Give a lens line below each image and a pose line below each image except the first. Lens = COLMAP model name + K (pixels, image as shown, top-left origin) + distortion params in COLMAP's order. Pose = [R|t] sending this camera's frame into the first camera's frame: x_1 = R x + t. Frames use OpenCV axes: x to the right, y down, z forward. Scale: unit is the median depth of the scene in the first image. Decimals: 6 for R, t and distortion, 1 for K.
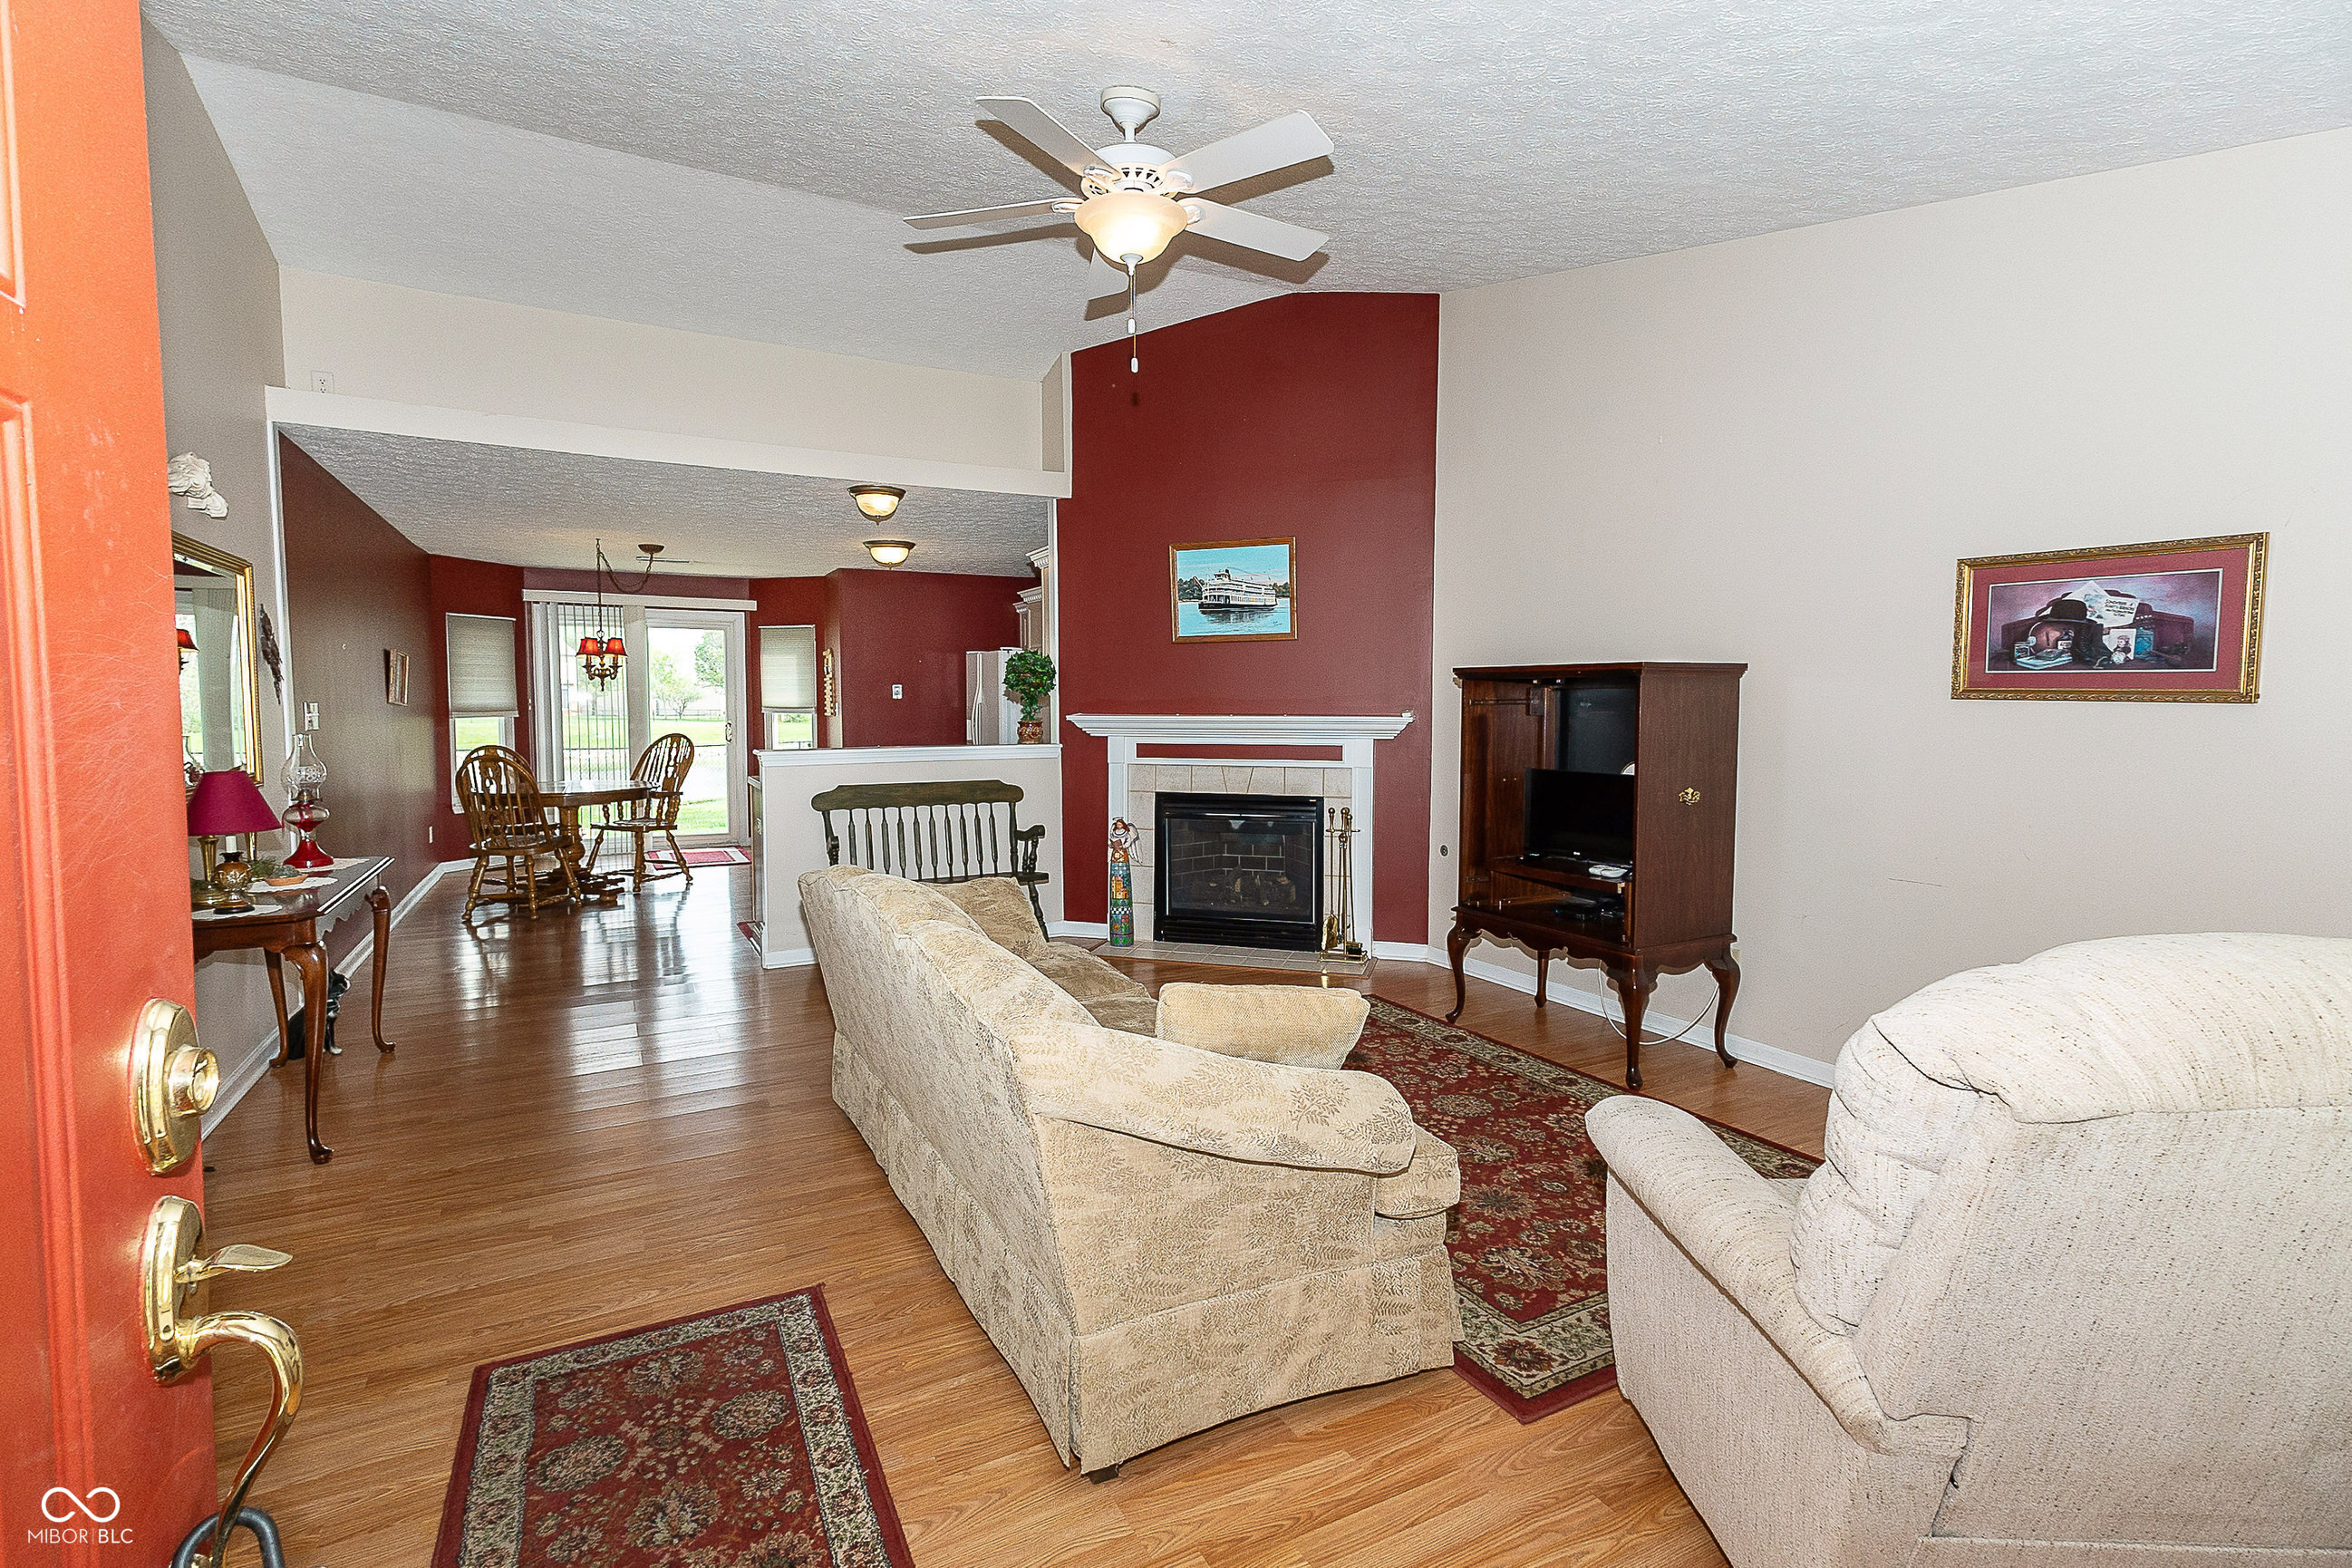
lens RADIAL K [[1088.4, 0, 1180.9], [0, 1088.4, 783.6], [0, 0, 1]] dist [0.009098, 0.000885]
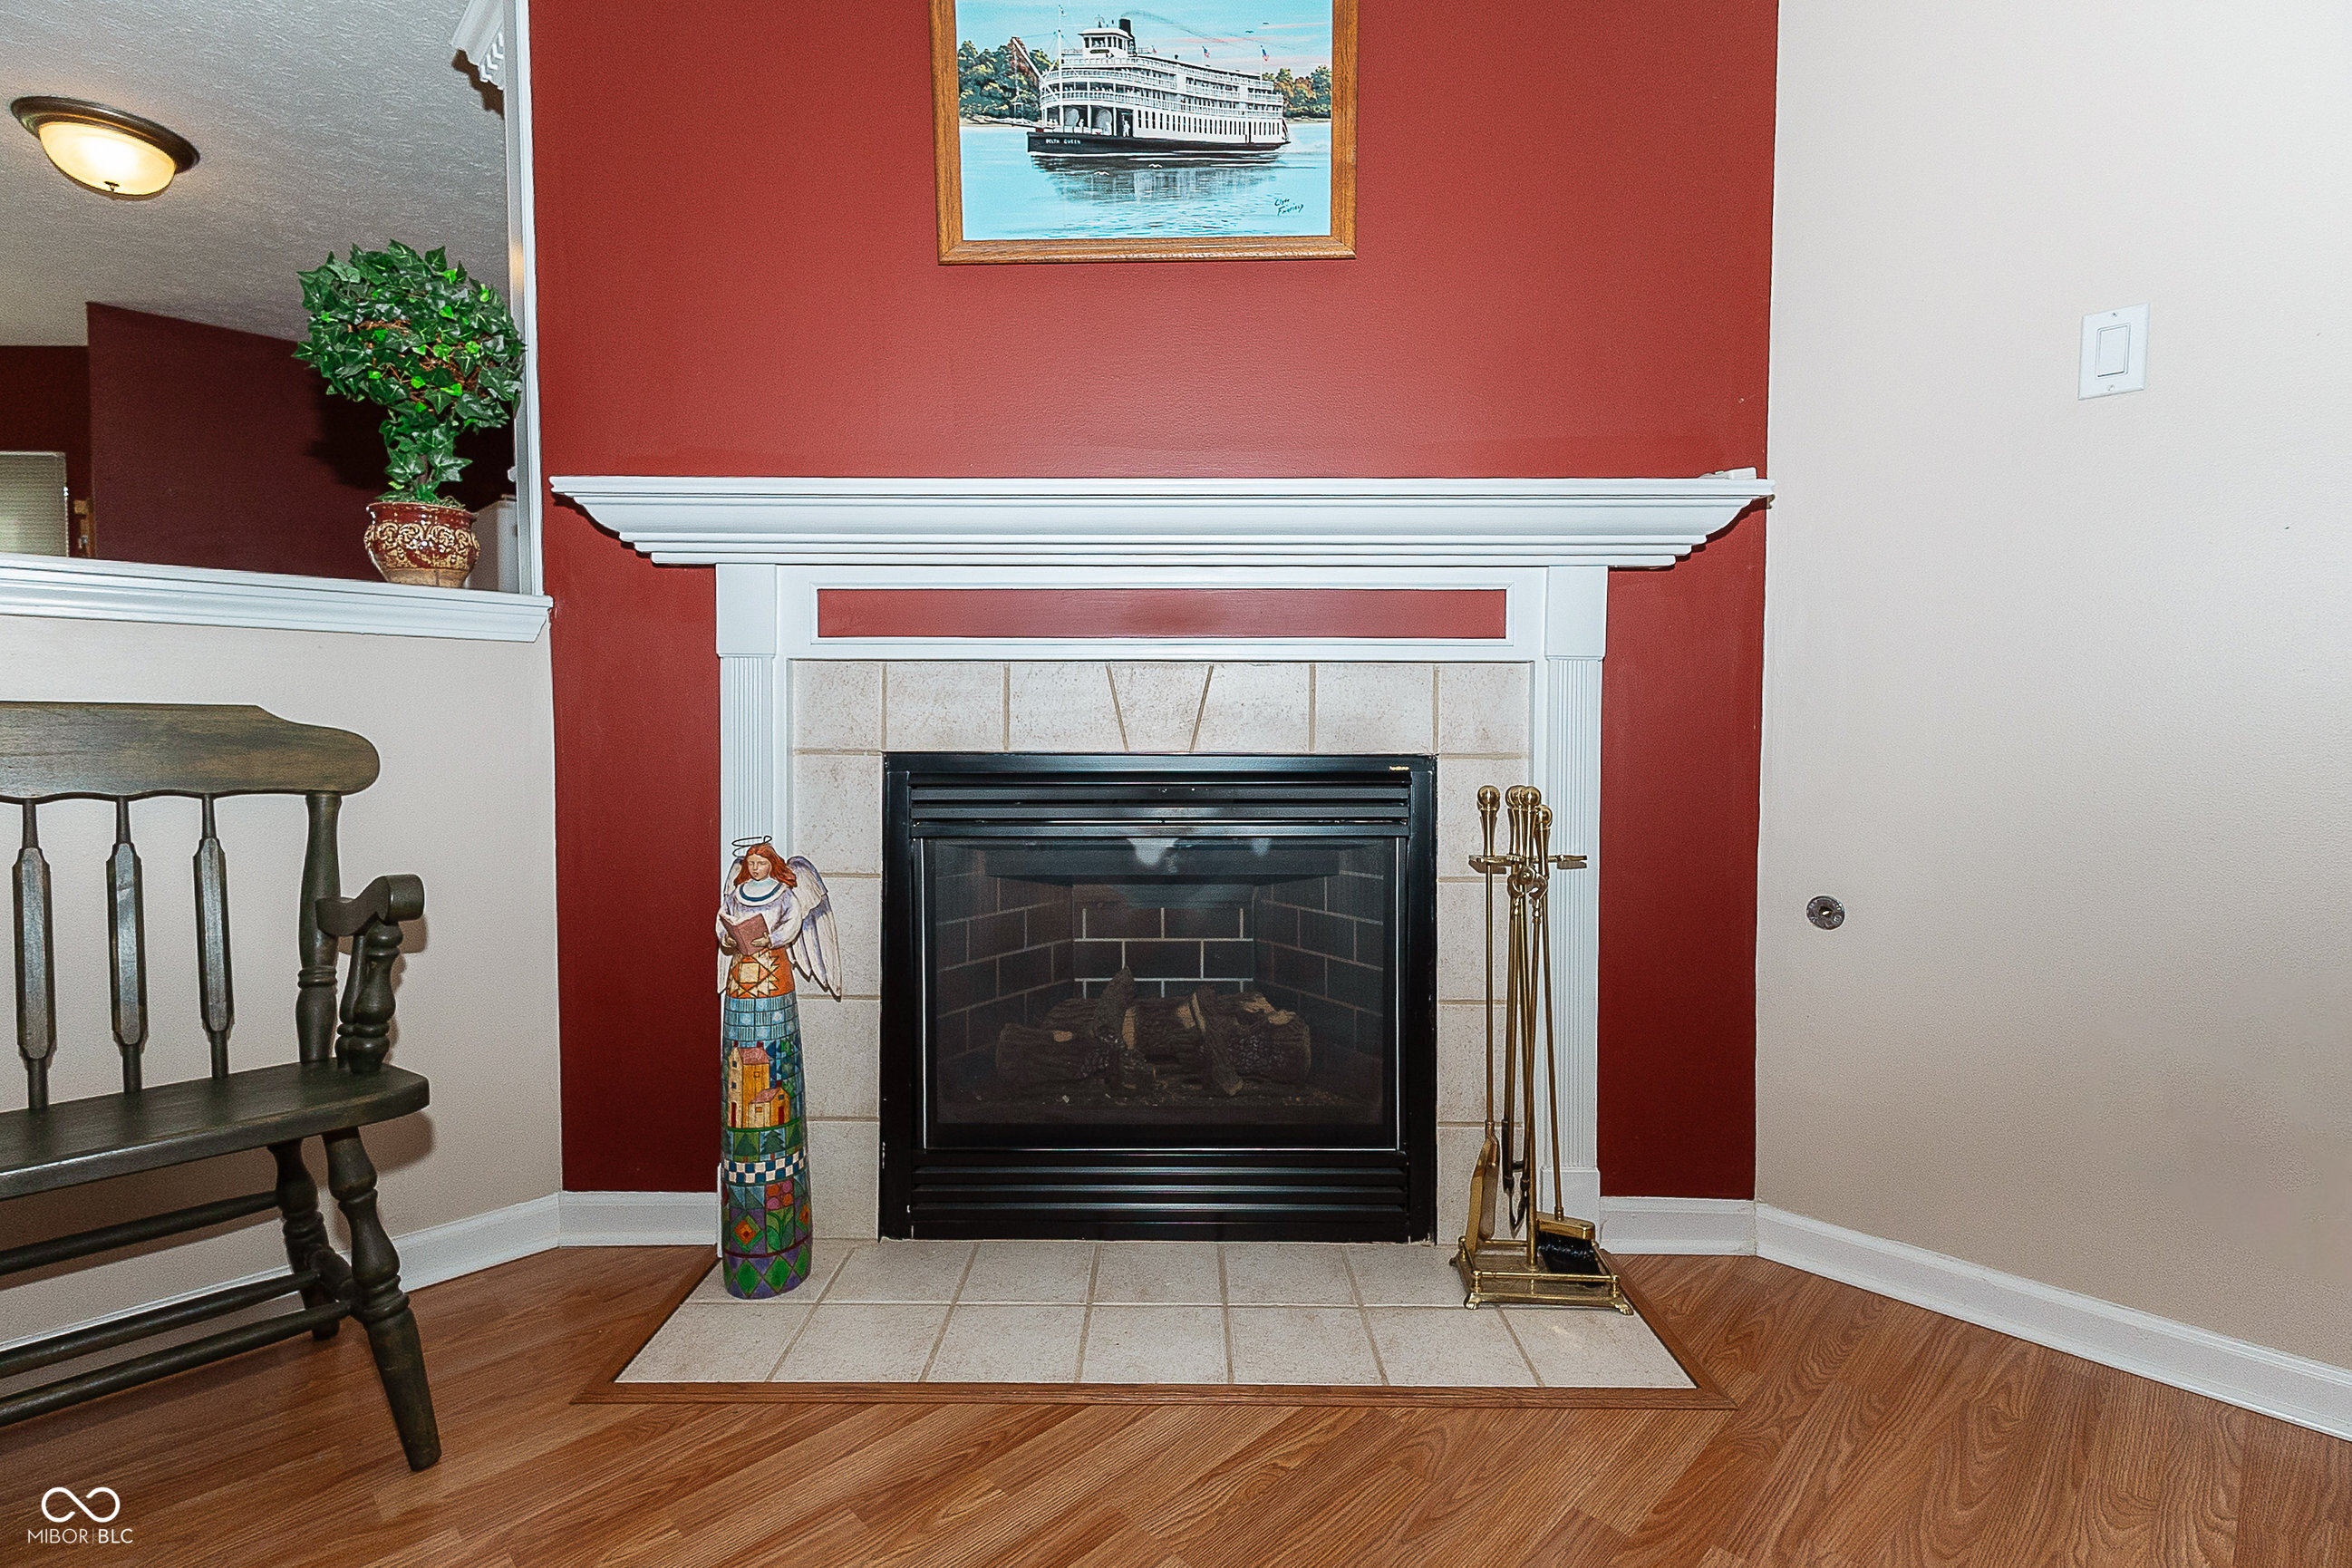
lens RADIAL K [[1088.4, 0, 1160.9], [0, 1088.4, 761.4], [0, 0, 1]] dist [0.009098, 0.000885]
pose [[0.958802, -0.007226, 0.283982, -0.036292], [0.020401, 0.998847, -0.043462, 0.025579], [-0.283340, 0.047465, 0.957844, 0.698422]]
